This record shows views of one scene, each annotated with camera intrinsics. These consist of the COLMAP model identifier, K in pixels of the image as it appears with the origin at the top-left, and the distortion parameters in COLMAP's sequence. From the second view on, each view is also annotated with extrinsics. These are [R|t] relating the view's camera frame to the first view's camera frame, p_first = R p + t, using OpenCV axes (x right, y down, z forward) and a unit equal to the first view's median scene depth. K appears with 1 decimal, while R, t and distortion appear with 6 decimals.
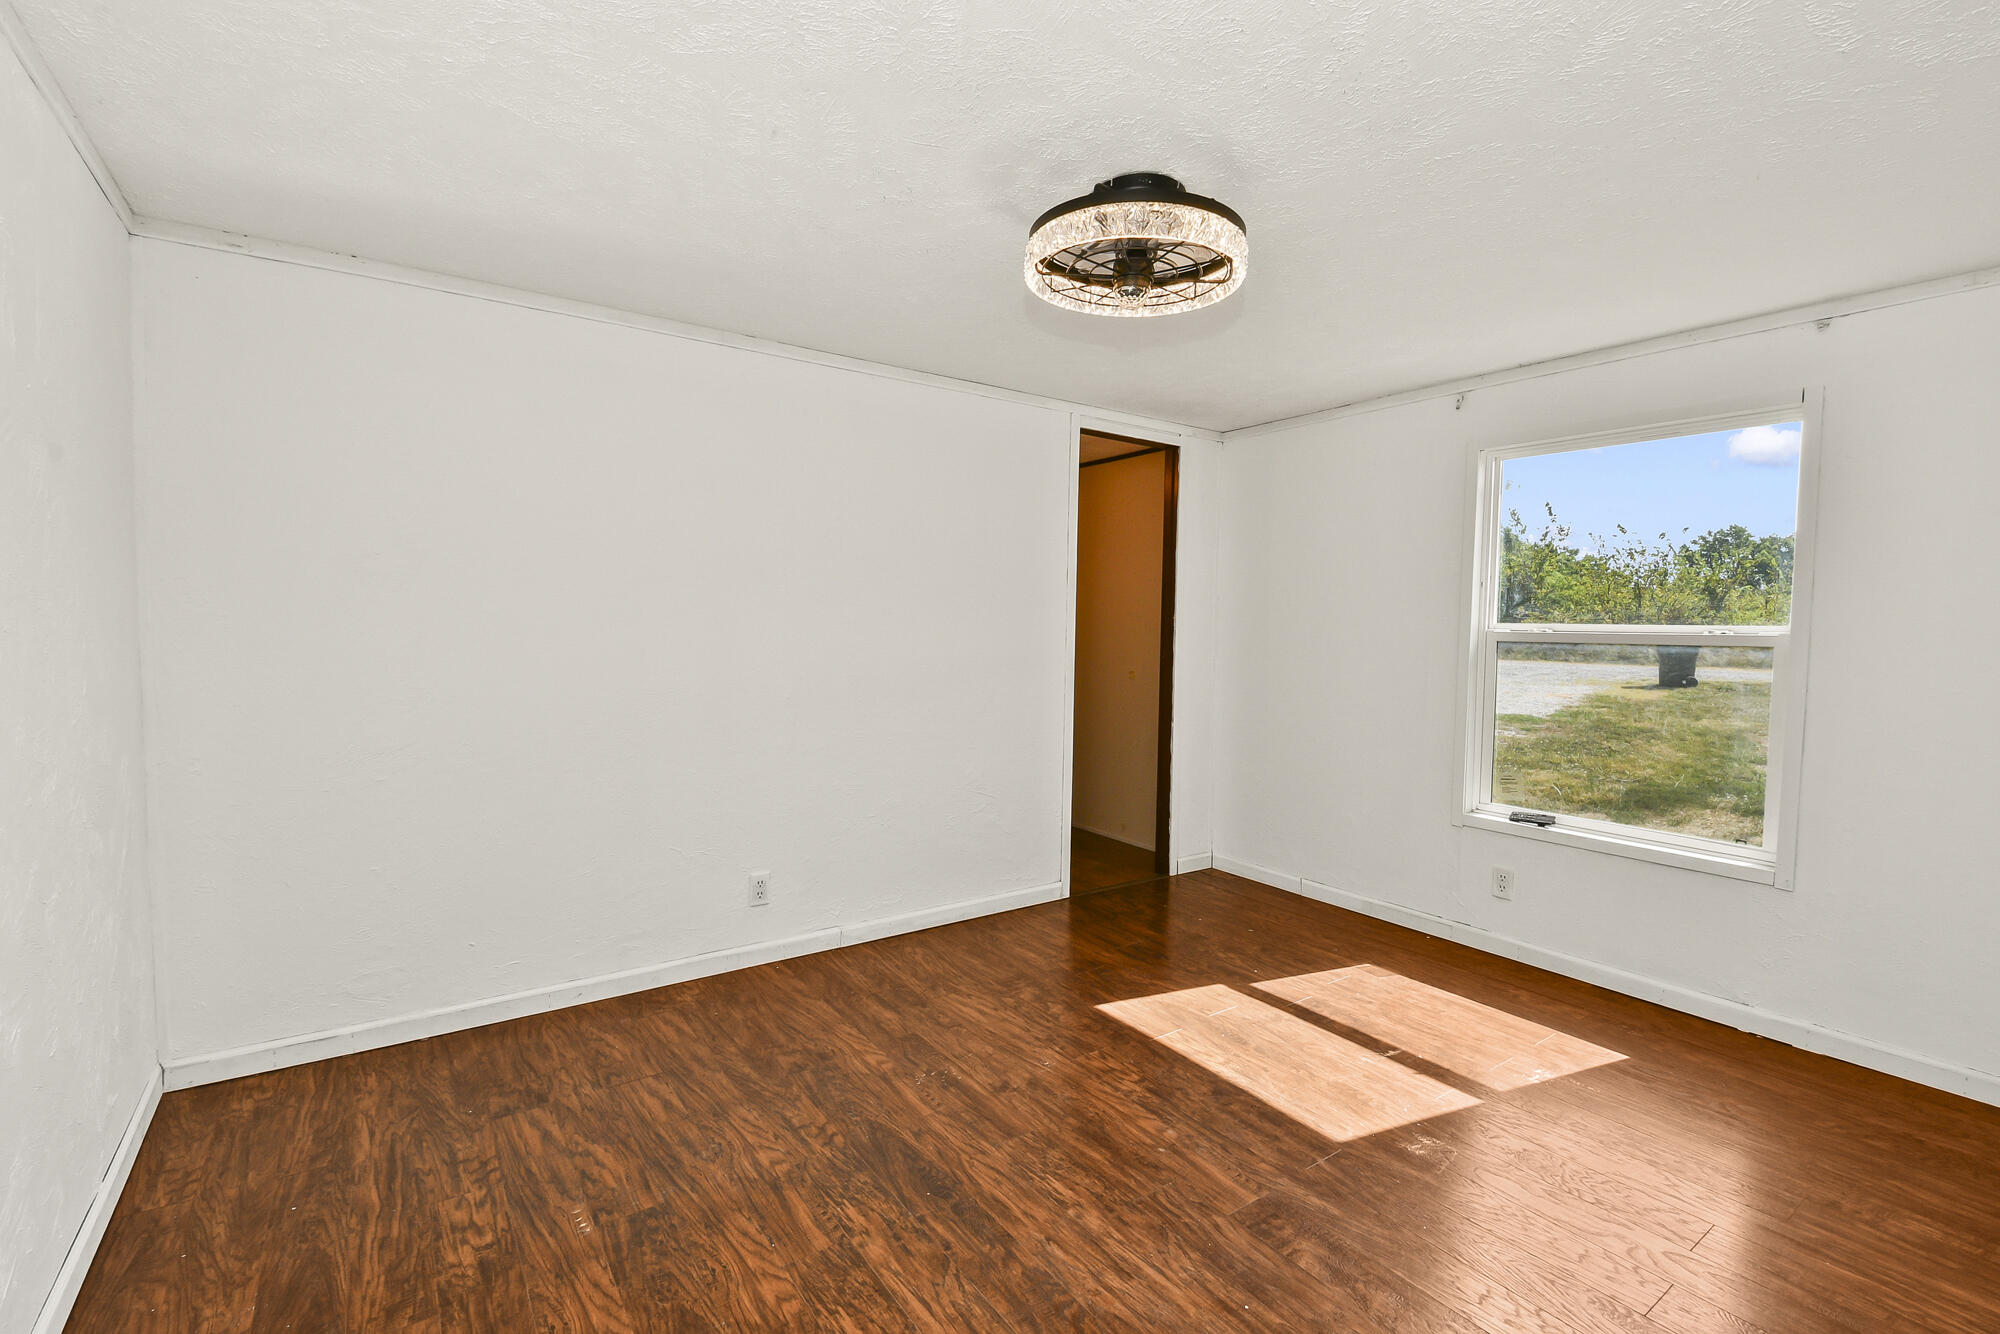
lens RADIAL K [[899.8, 0, 1000.1], [0, 899.8, 667.0], [0, 0, 1]] dist [-0.000665, -0.000235]
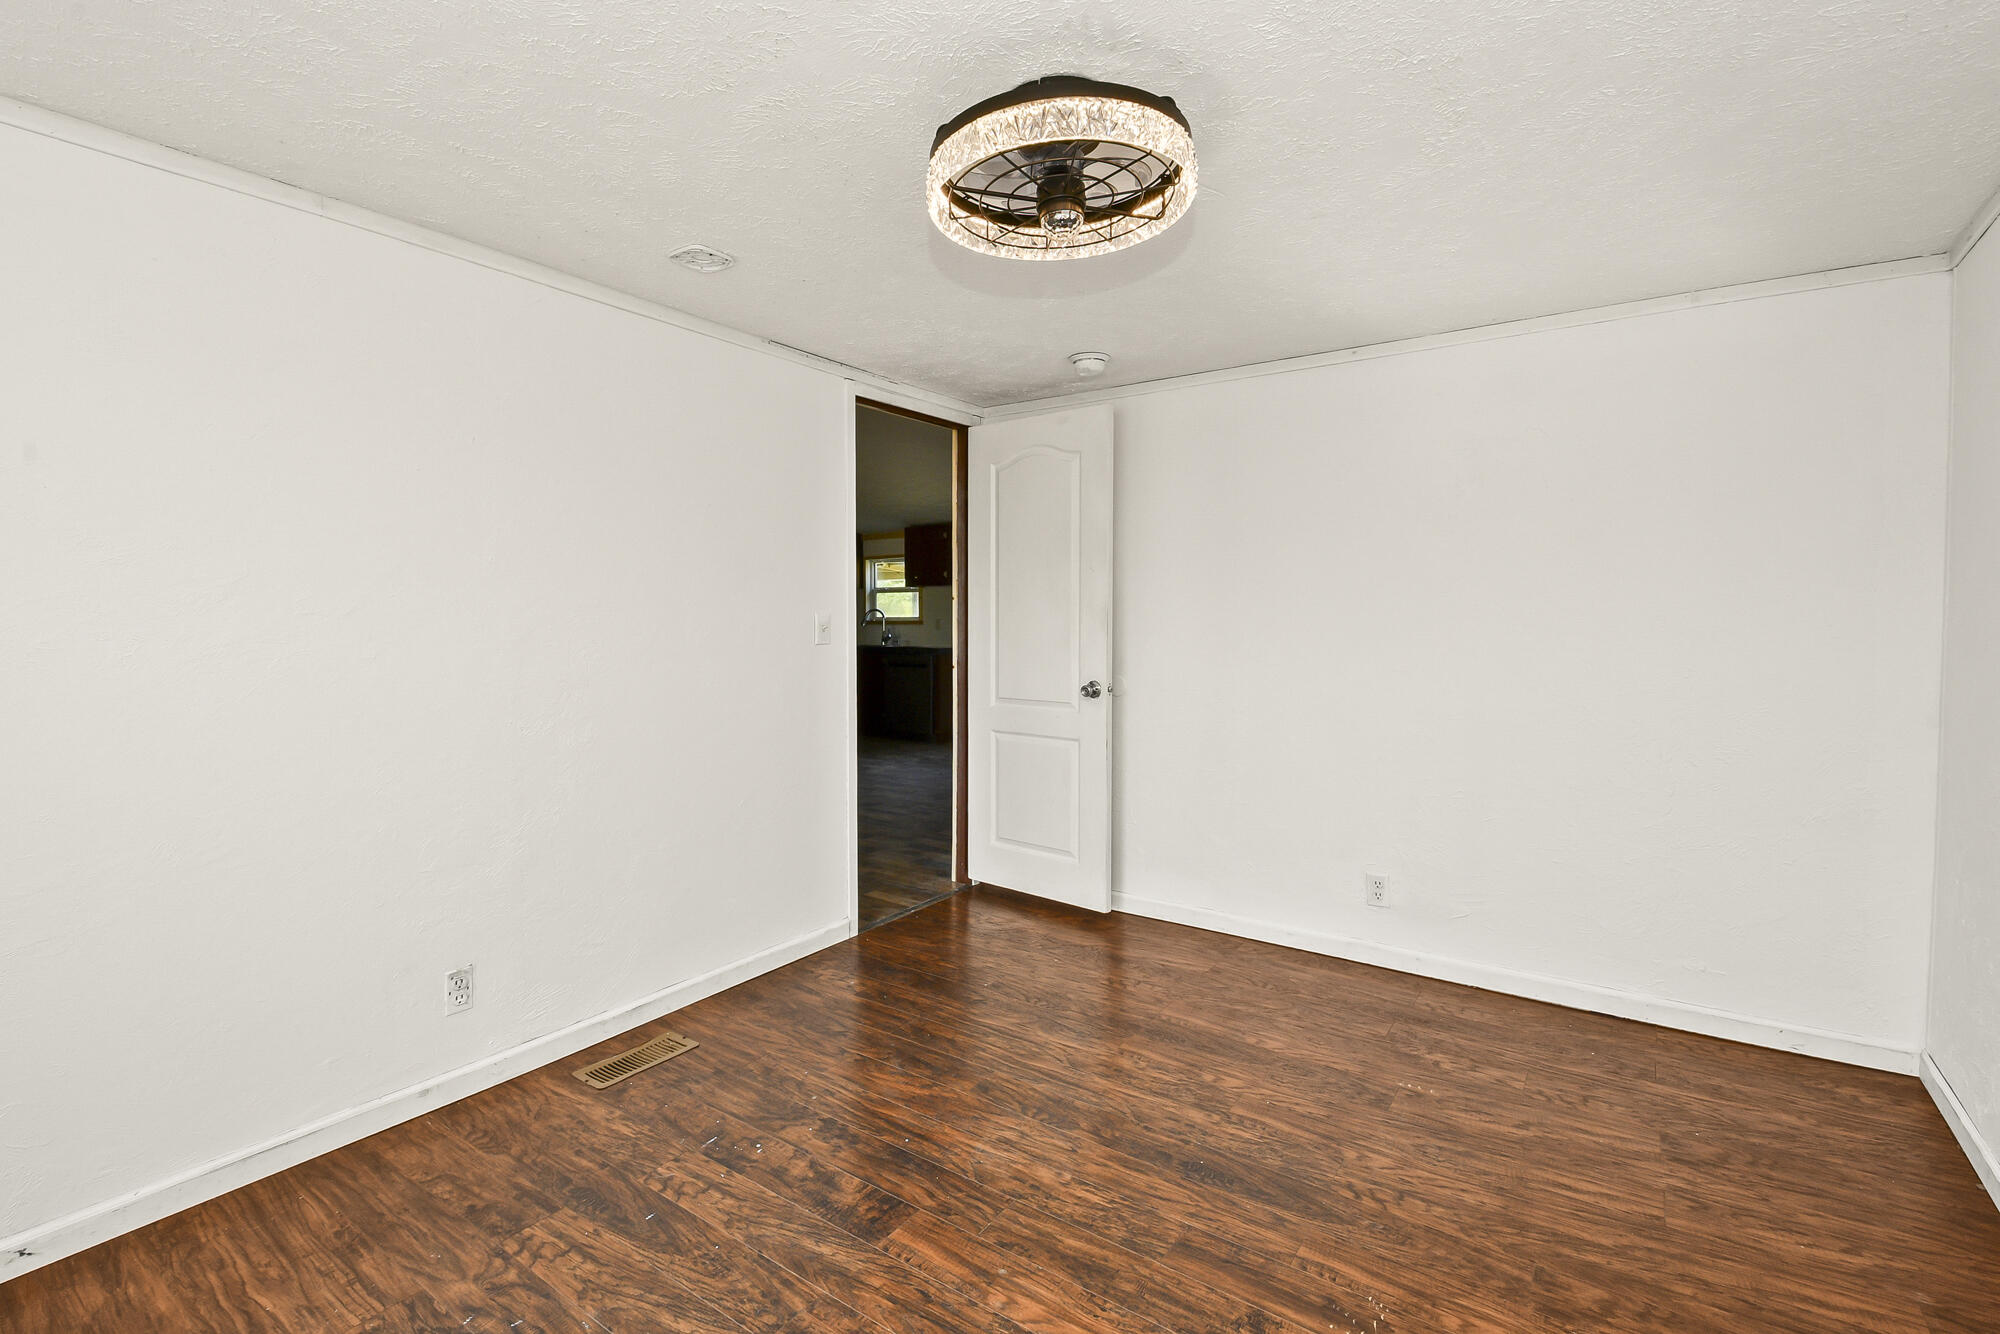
lens RADIAL K [[899.8, 0, 1002.6], [0, 899.8, 662.8], [0, 0, 1]] dist [-0.000665, -0.000235]
pose [[-0.943530, 0.002204, -0.331280, 0.468249], [-0.029491, 0.995449, 0.090617, -0.074455], [0.329972, 0.095269, -0.939171, 1.798993]]
